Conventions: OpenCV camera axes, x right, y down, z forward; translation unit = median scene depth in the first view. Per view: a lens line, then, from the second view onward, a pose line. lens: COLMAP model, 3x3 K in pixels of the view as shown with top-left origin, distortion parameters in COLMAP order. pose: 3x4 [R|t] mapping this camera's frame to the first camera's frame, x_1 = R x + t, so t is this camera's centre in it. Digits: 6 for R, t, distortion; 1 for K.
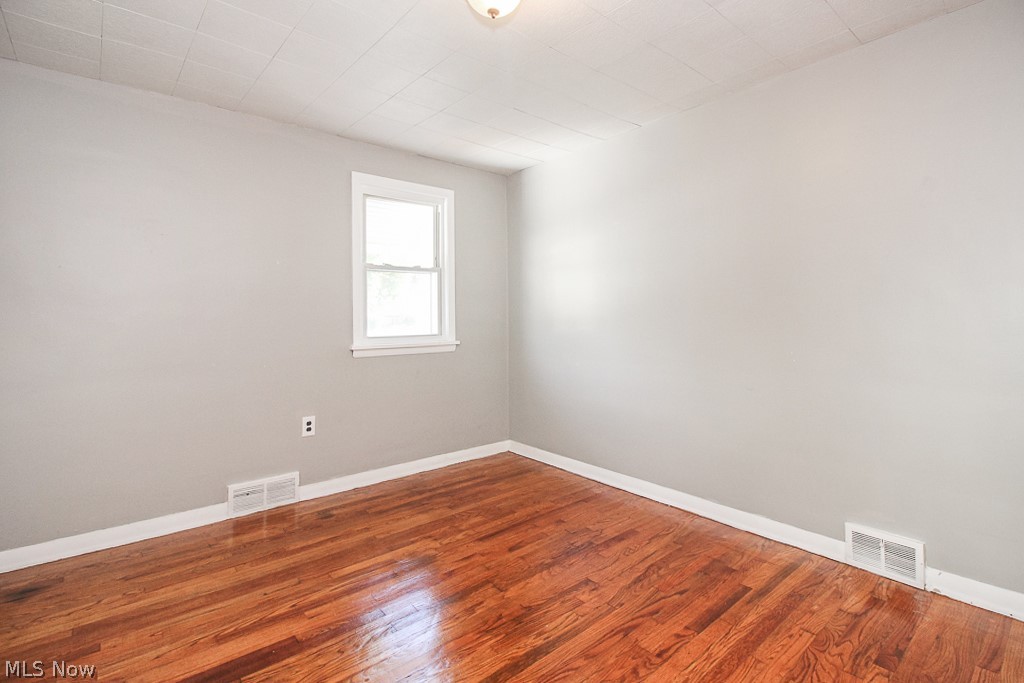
lens RADIAL K [[472.2, 0, 516.1], [0, 472.2, 311.3], [0, 0, 1]] dist [0.008513, -0.006270]
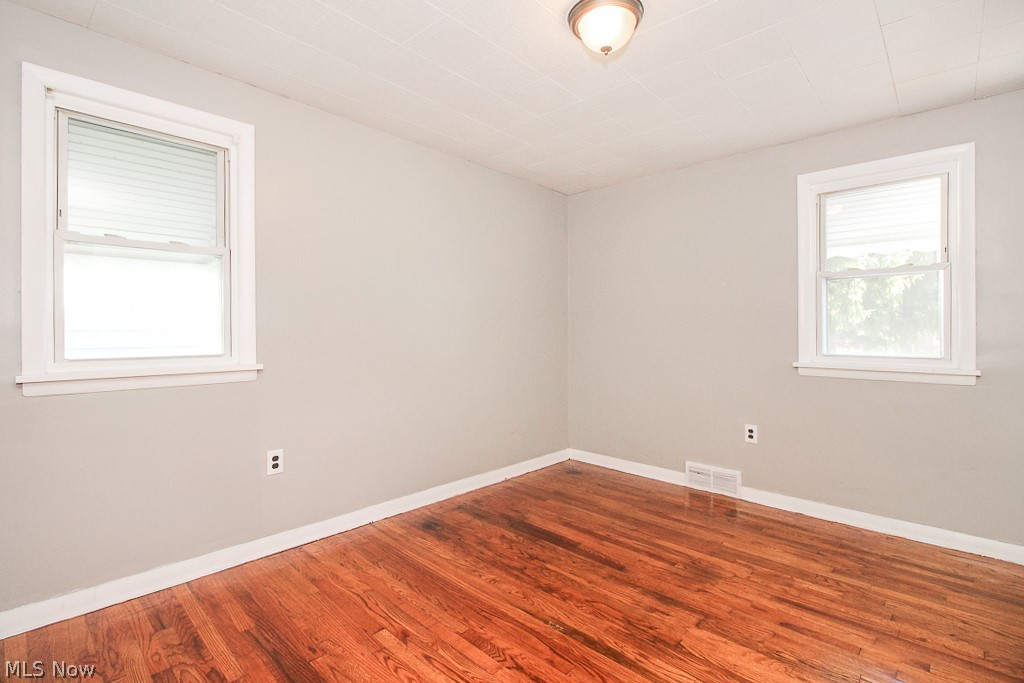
lens RADIAL K [[472.2, 0, 523.1], [0, 472.2, 337.1], [0, 0, 1]] dist [0.008513, -0.006270]
pose [[0.122764, 0.021945, -0.992193, 0.684305], [0.009638, 0.999682, 0.023303, -0.006996], [0.992389, -0.012424, 0.122514, 0.442519]]
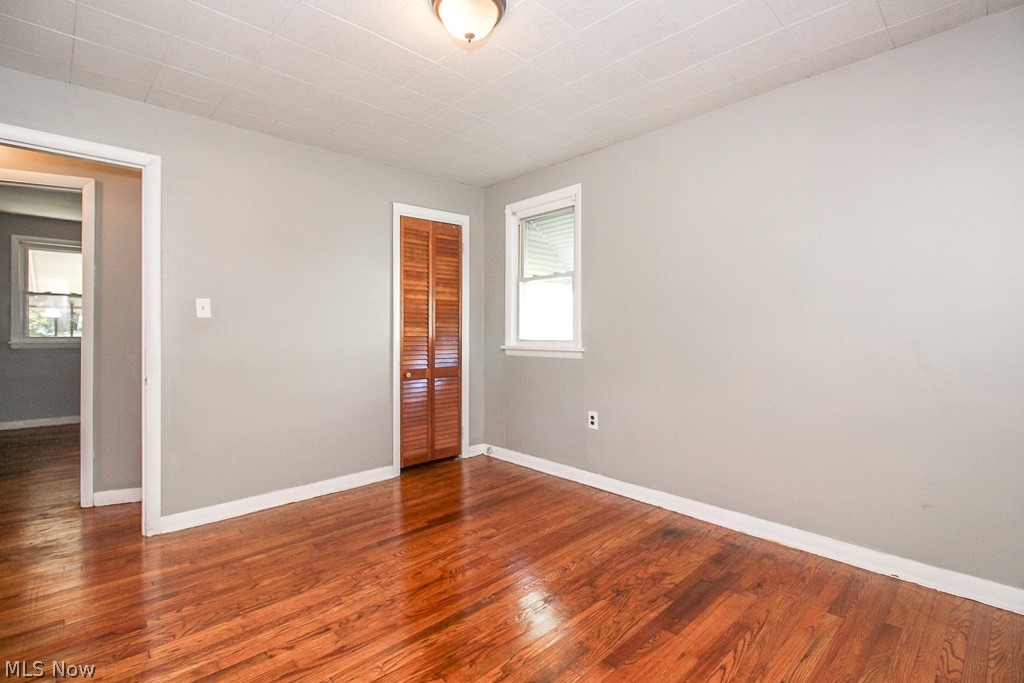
lens RADIAL K [[472.2, 0, 507.5], [0, 472.2, 336.1], [0, 0, 1]] dist [0.008513, -0.006270]
pose [[-0.998963, 0.013784, -0.043391, -0.051191], [0.013966, 0.999895, -0.003874, 0.033402], [0.043333, -0.004476, -0.999051, 1.378170]]
